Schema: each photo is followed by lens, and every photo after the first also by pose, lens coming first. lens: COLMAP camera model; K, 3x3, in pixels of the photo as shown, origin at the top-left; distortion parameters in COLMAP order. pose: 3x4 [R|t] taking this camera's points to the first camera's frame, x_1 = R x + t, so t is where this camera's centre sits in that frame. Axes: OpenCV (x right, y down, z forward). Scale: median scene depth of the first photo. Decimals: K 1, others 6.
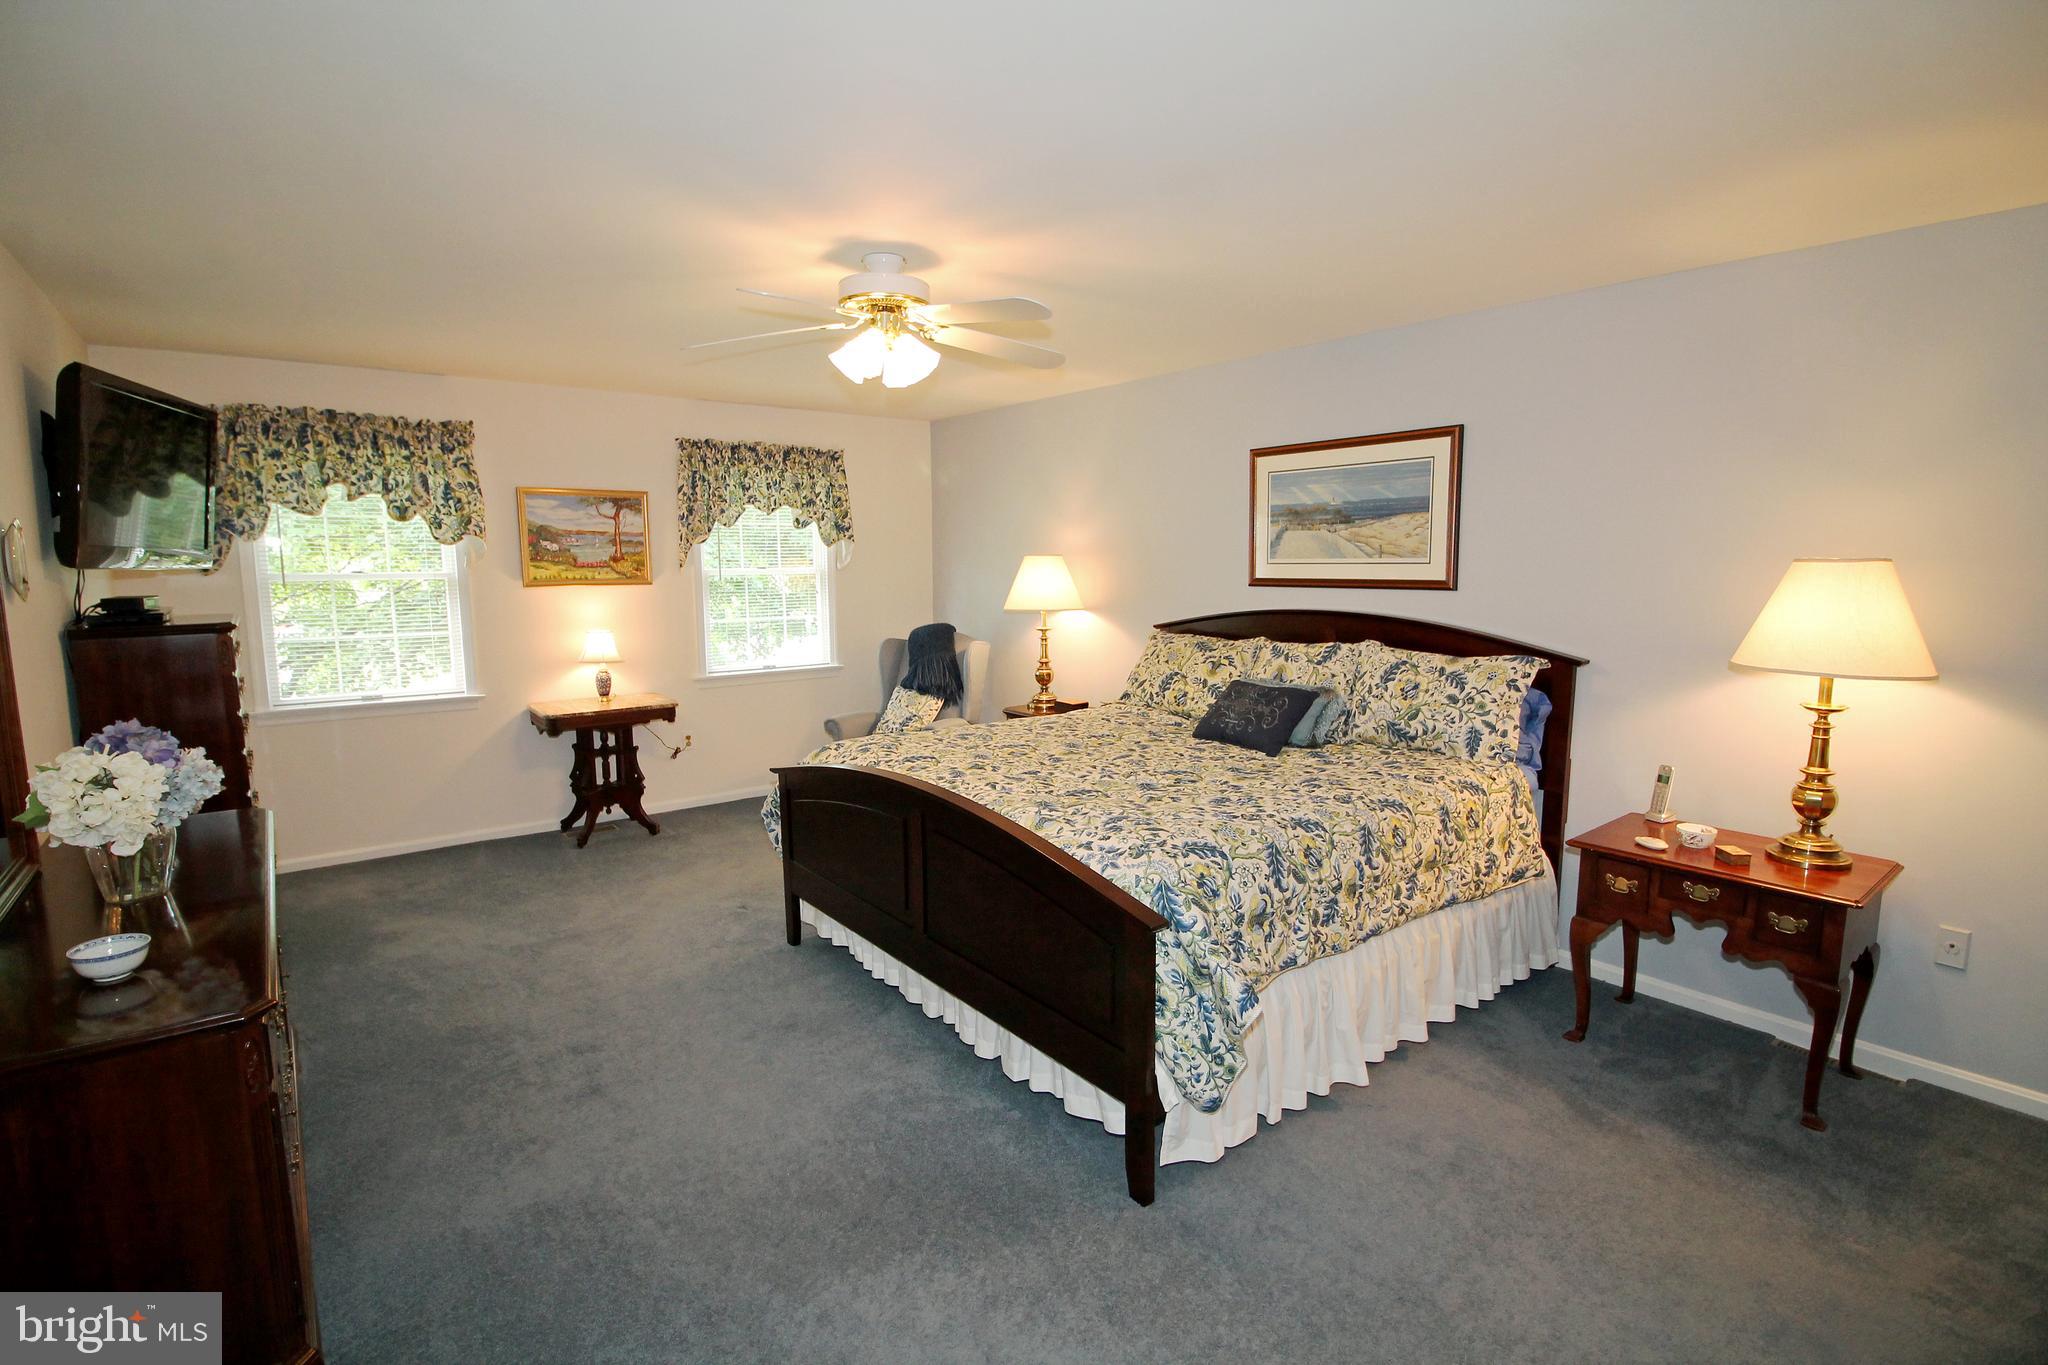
lens RADIAL K [[957.6, 0, 1020.0], [0, 957.6, 681.7], [0, 0, 1]] dist [0.001401, -0.012529]
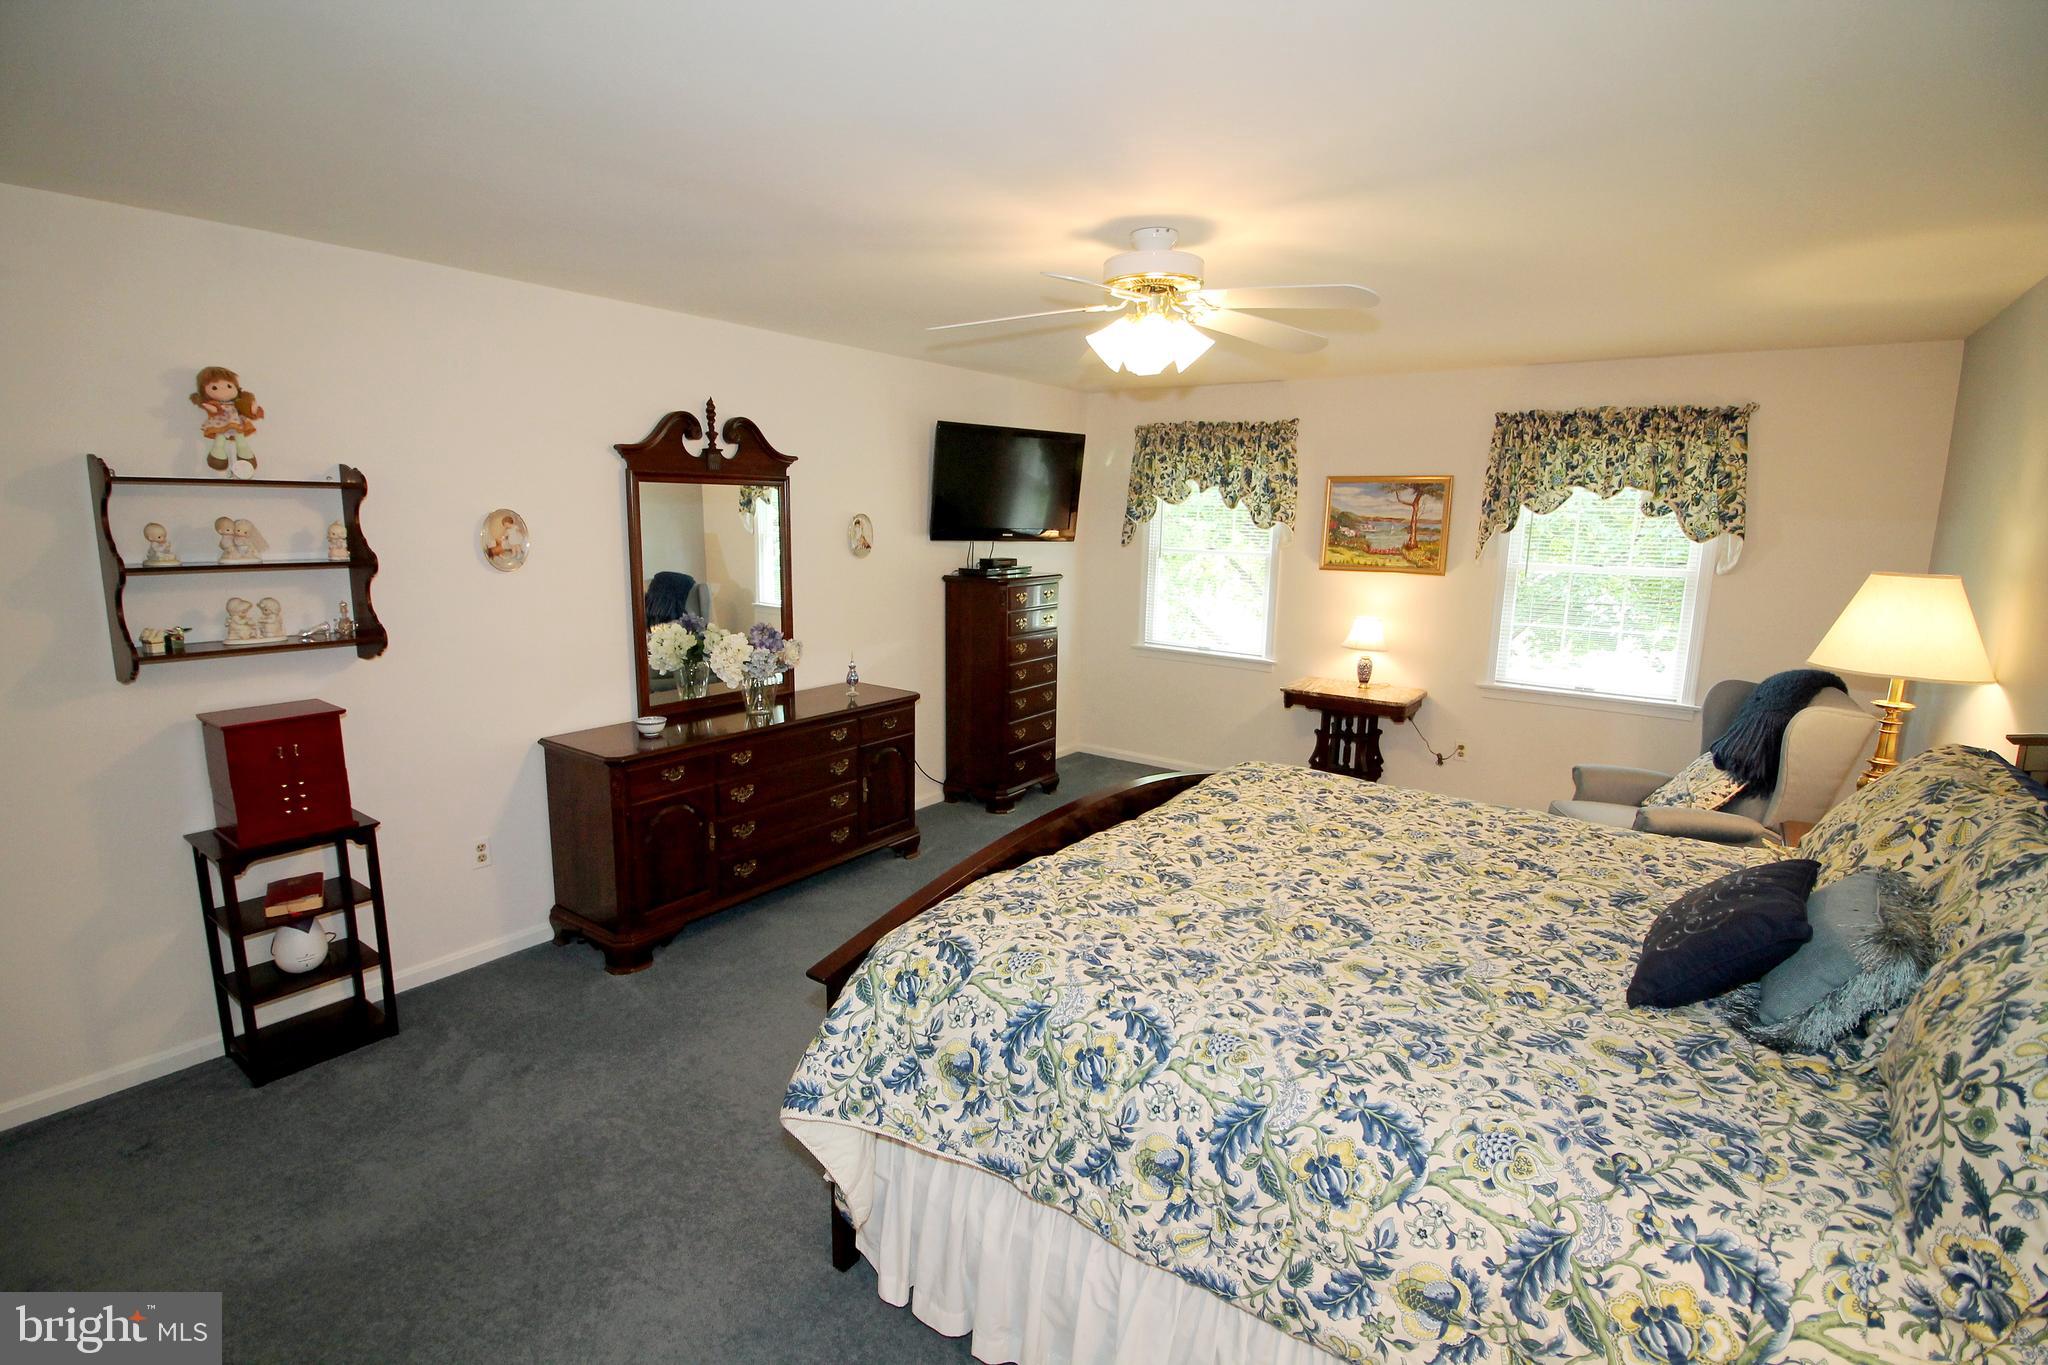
lens RADIAL K [[957.6, 0, 1020.0], [0, 957.6, 681.7], [0, 0, 1]] dist [0.001401, -0.012529]
pose [[0.275789, 0.175628, -0.945037, 0.418570], [-0.145741, 0.979440, 0.139490, -0.074337], [0.950105, 0.099261, 0.295715, 0.363014]]
